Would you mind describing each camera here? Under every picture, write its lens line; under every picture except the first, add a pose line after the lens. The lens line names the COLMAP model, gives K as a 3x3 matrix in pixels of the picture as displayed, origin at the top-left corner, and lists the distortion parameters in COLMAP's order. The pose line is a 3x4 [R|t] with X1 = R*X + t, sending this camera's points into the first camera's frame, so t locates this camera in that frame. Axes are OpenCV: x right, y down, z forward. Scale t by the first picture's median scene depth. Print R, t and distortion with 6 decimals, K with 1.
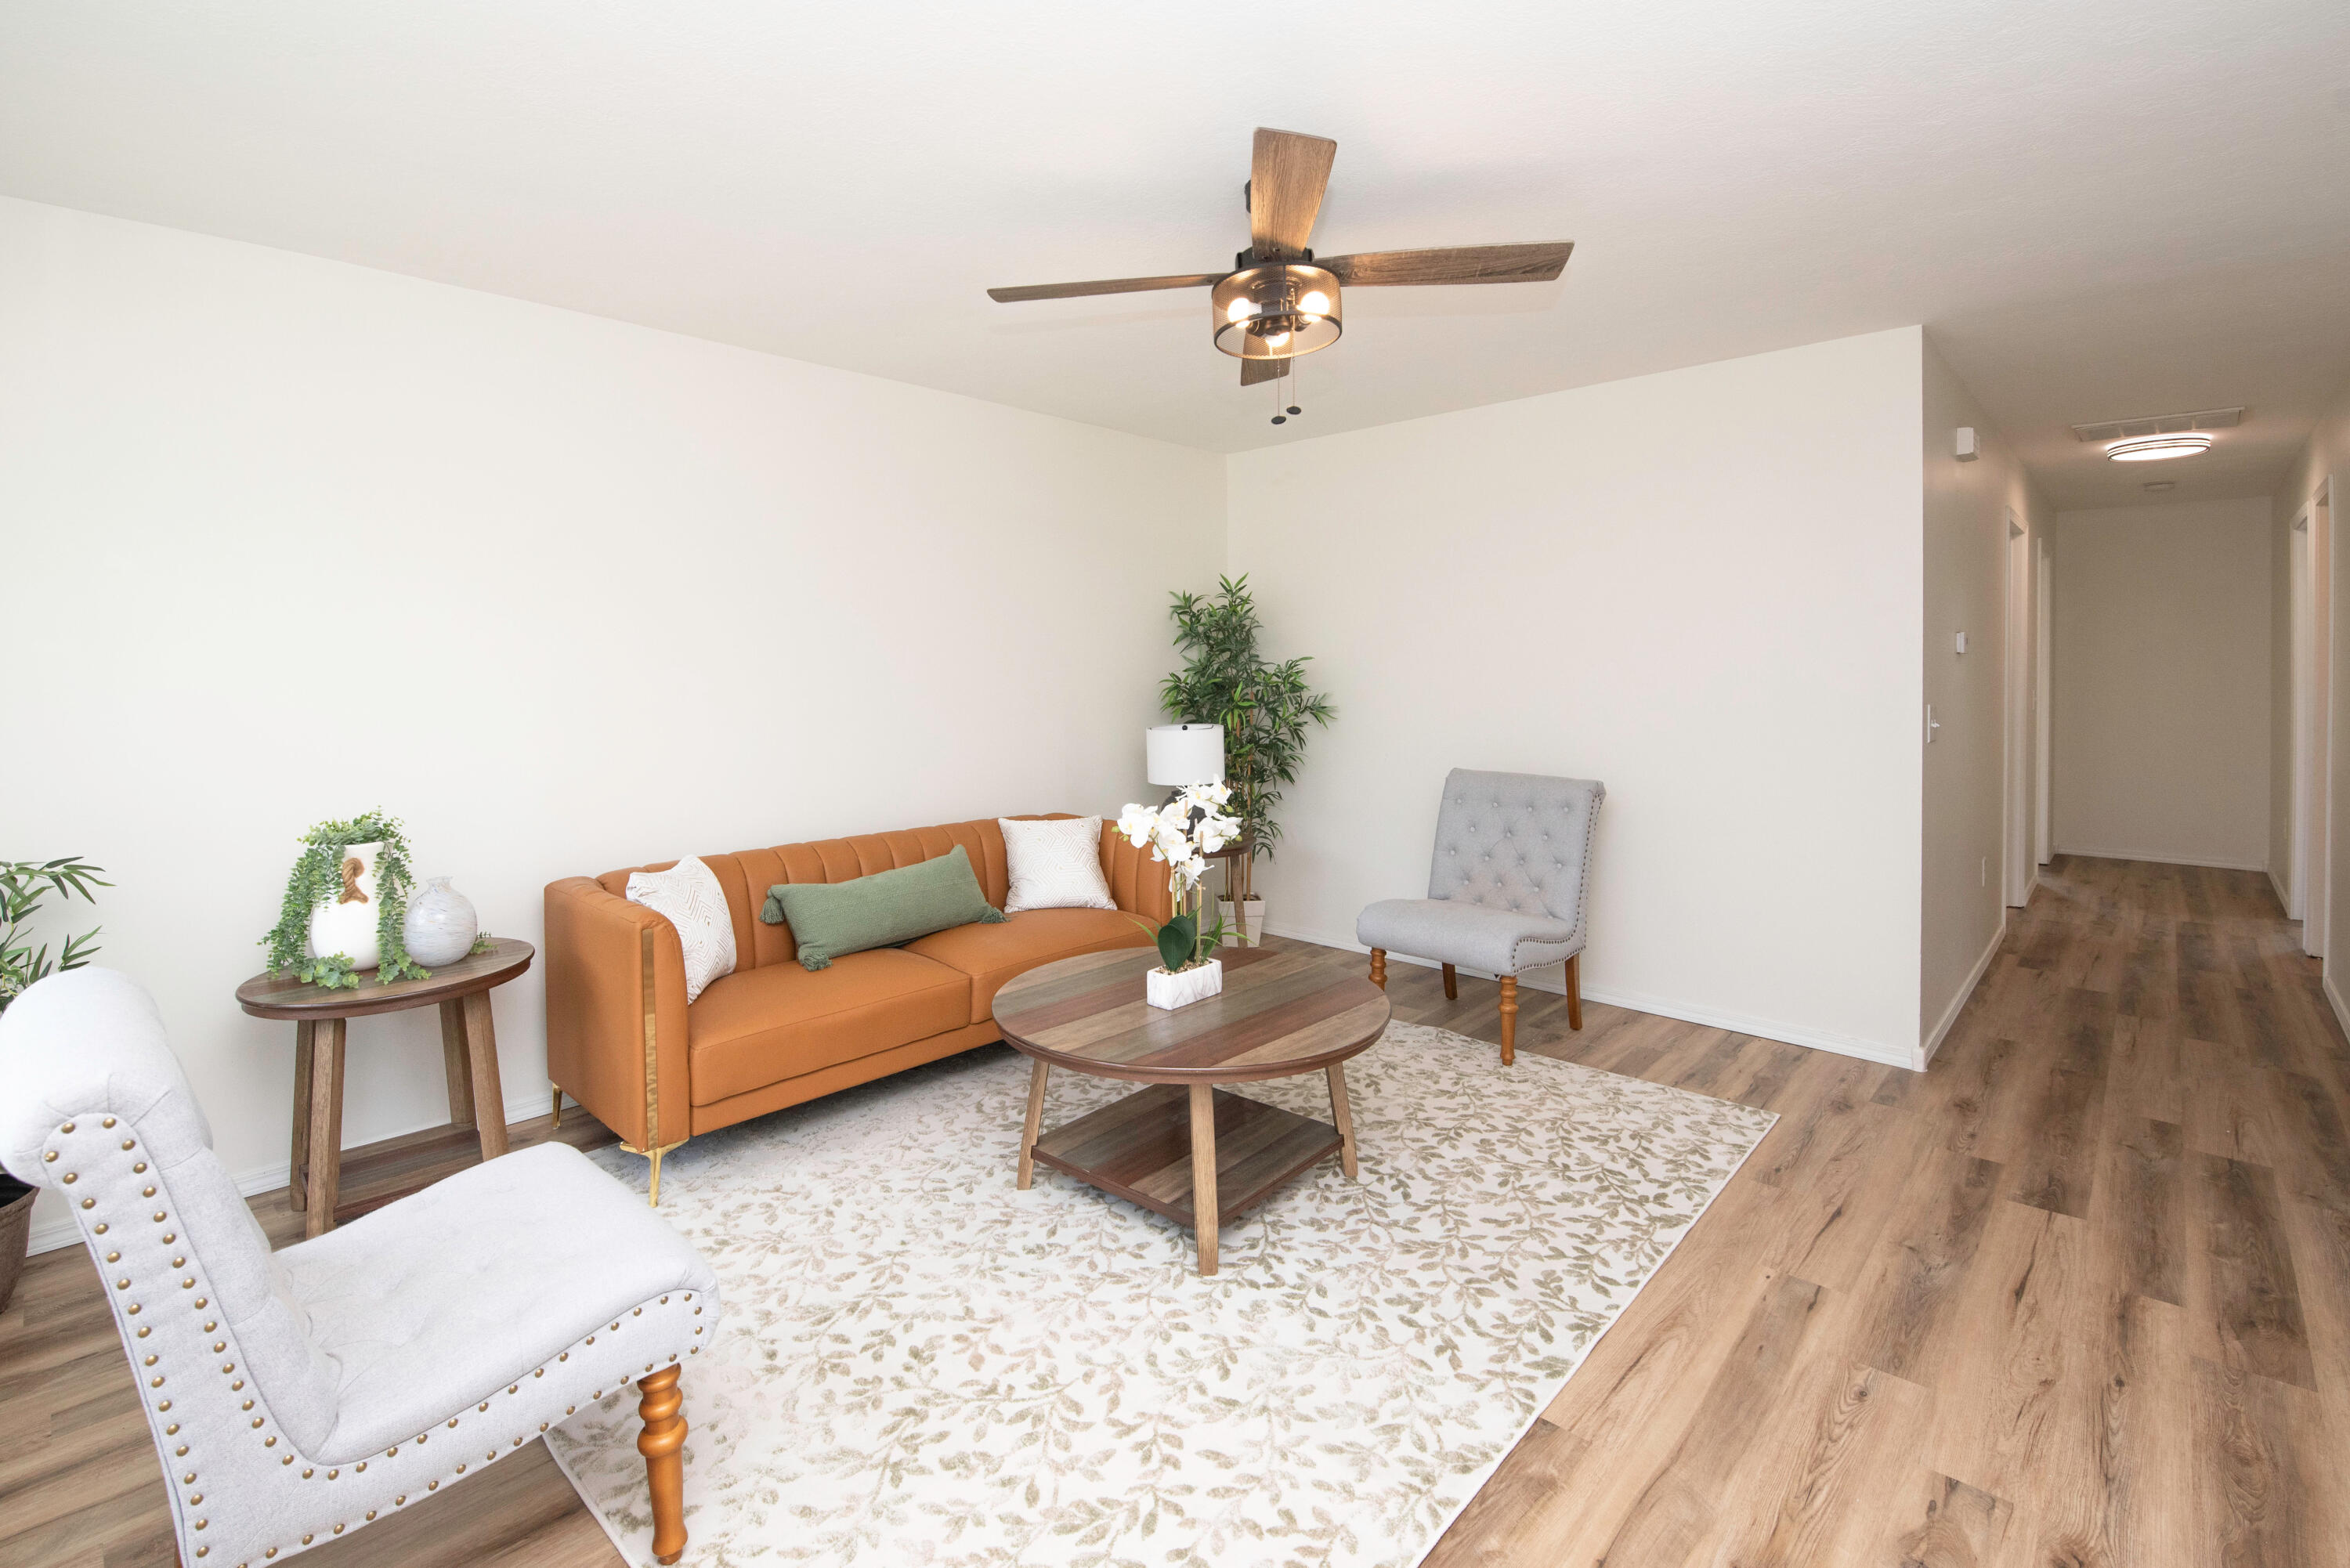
lens RADIAL K [[1046.9, 0, 1175.0], [0, 1046.9, 784.0], [0, 0, 1]] dist [-0.004867, -0.012394]
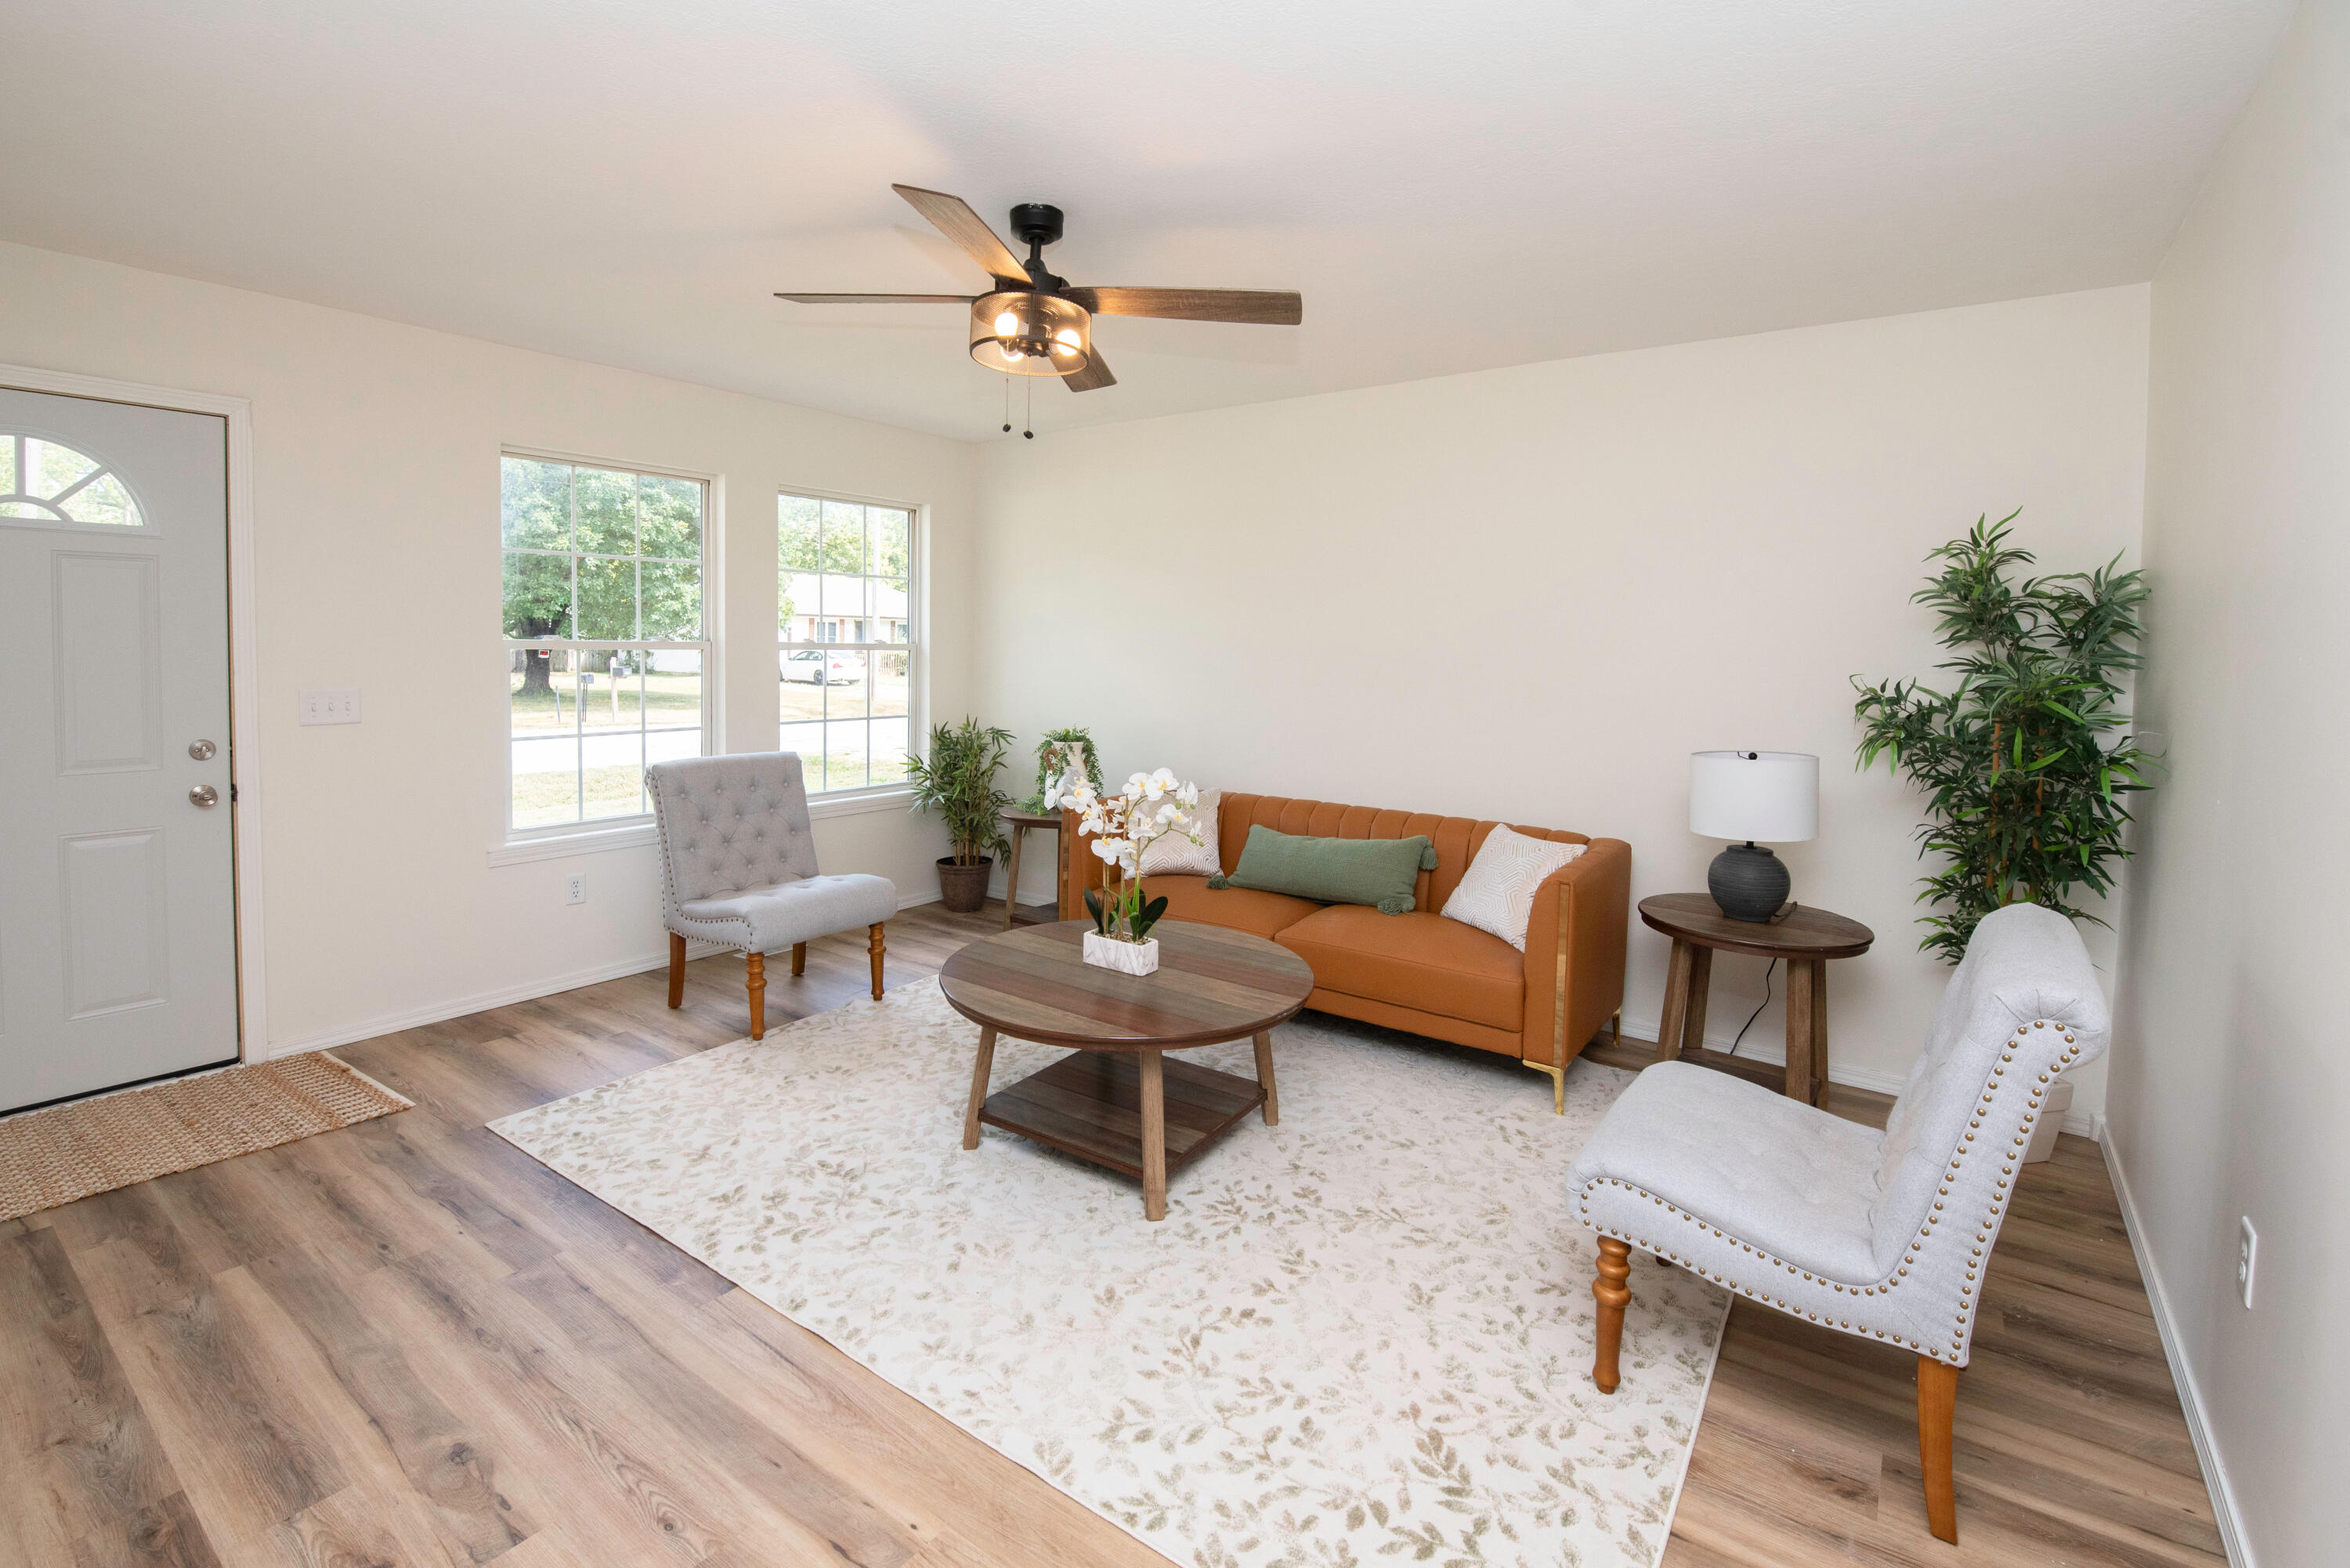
lens RADIAL K [[1046.9, 0, 1175.0], [0, 1046.9, 784.0], [0, 0, 1]] dist [-0.004867, -0.012394]
pose [[0.130678, 0.144190, -0.980883, 1.098097], [-0.125576, 0.983806, 0.127890, -0.132618], [0.983440, 0.106463, 0.146669, 0.910747]]
